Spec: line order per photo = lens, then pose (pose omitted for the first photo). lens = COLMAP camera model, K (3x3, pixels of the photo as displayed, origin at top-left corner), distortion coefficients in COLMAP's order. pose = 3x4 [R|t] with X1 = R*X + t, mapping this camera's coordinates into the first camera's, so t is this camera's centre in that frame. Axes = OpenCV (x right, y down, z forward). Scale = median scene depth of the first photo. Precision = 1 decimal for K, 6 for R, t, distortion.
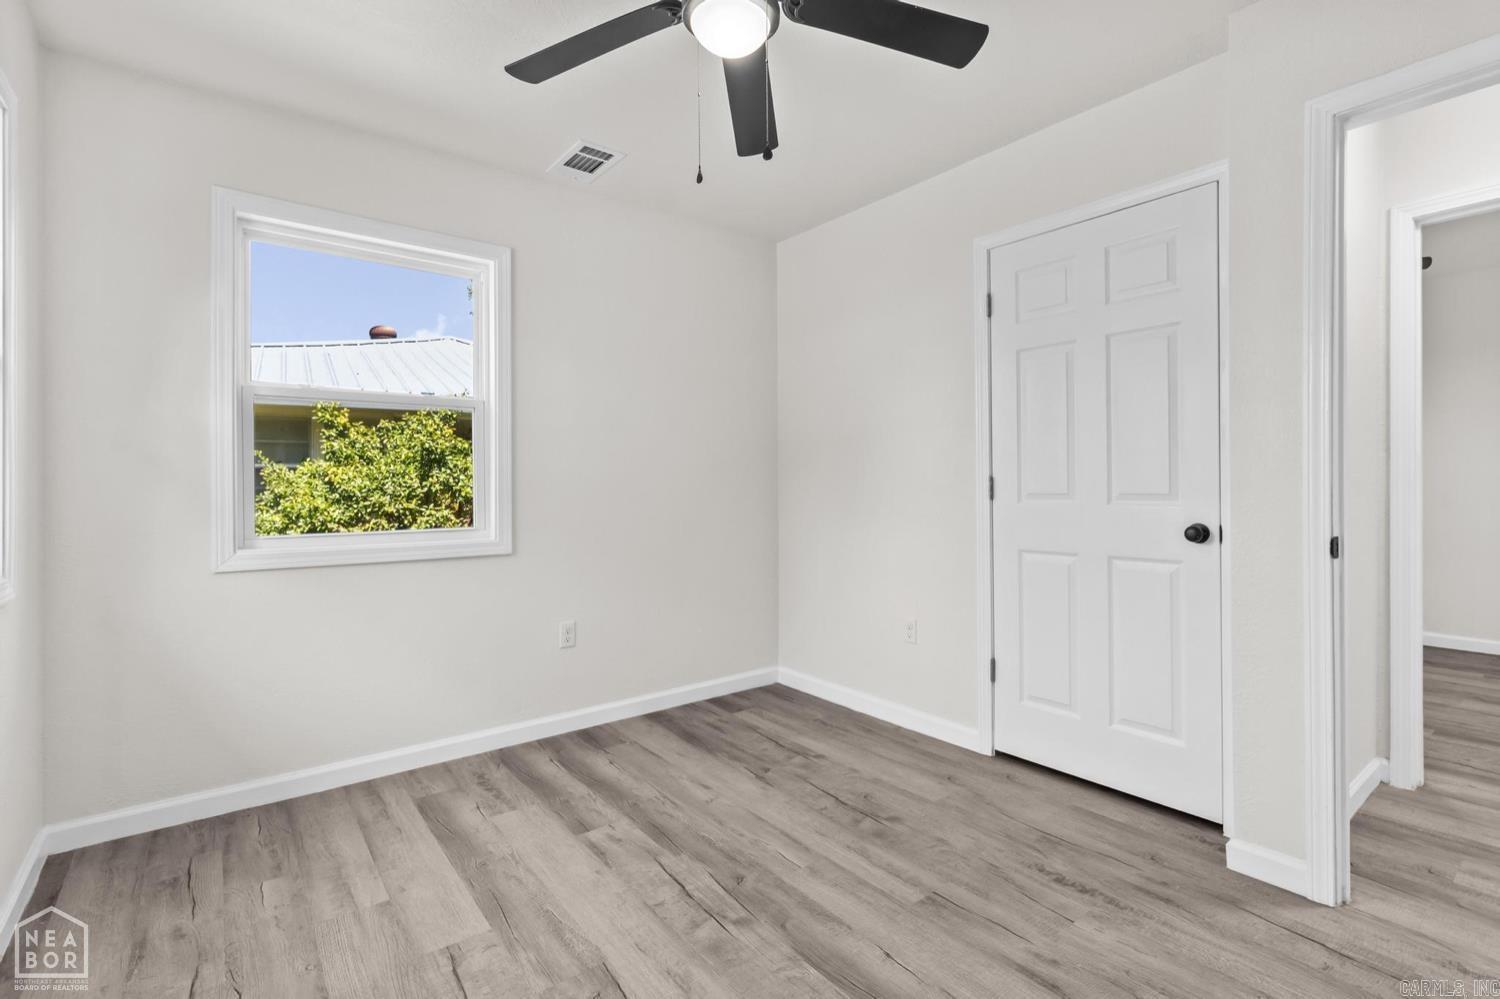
lens RADIAL K [[691.2, 0, 754.6], [0, 691.2, 487.8], [0, 0, 1]] dist [-0.001089, -0.001808]
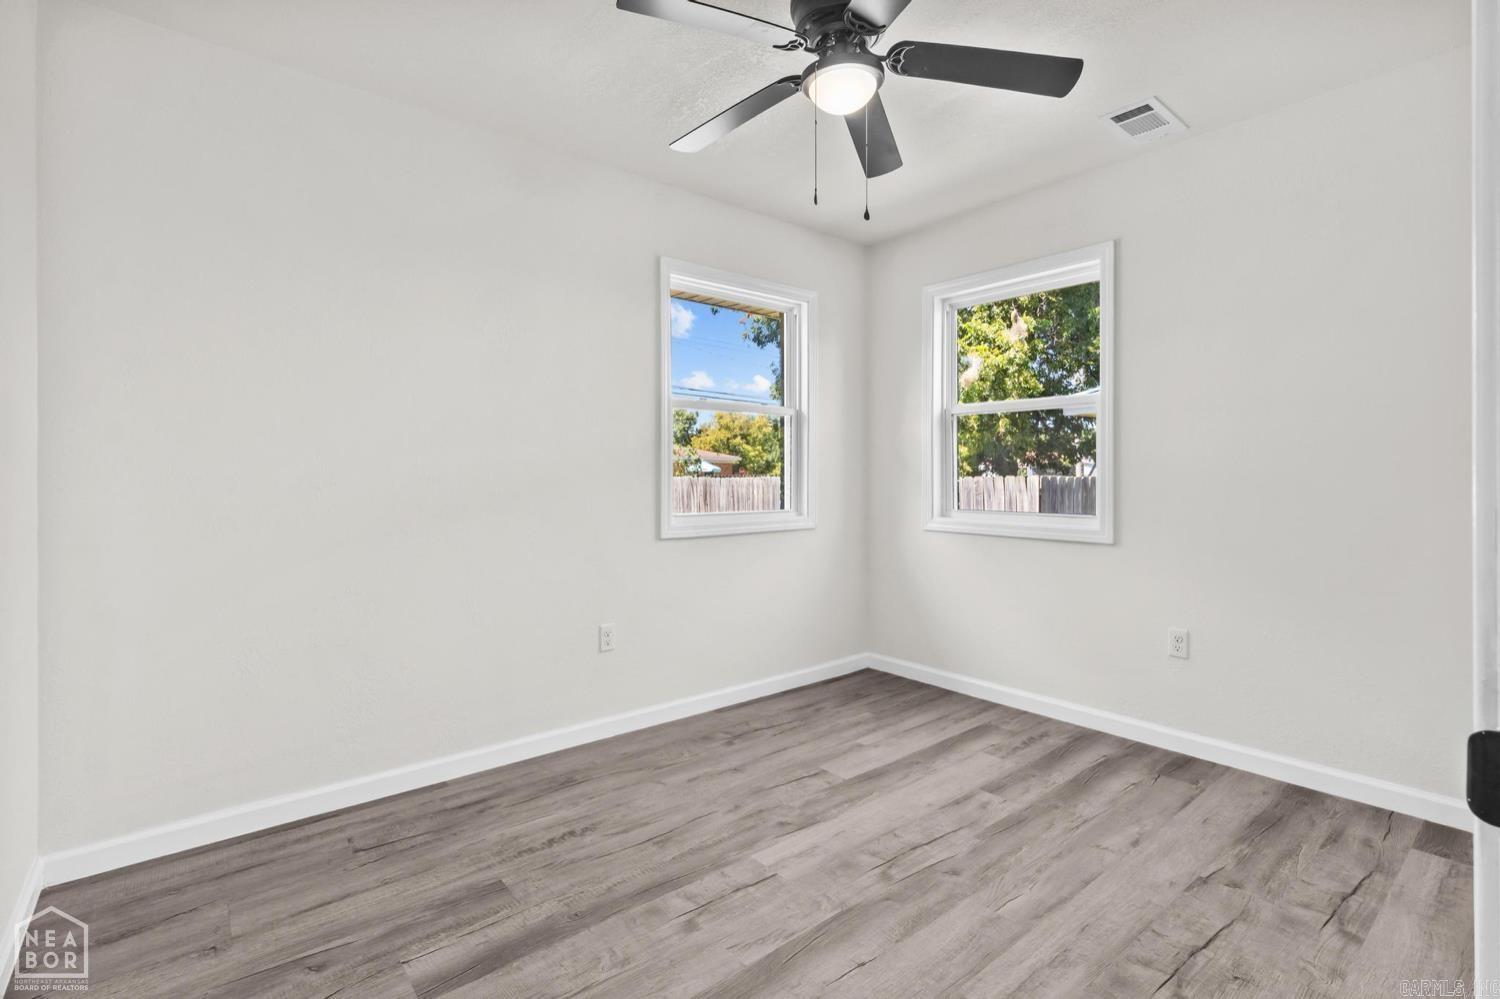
lens RADIAL K [[691.2, 0, 765.8], [0, 691.2, 480.4], [0, 0, 1]] dist [-0.001089, -0.001808]
pose [[0.044445, 0.013466, -0.998921, 0.752467], [-0.005513, 0.999897, 0.013233, -0.008821], [0.998997, 0.004918, 0.044514, 0.539323]]
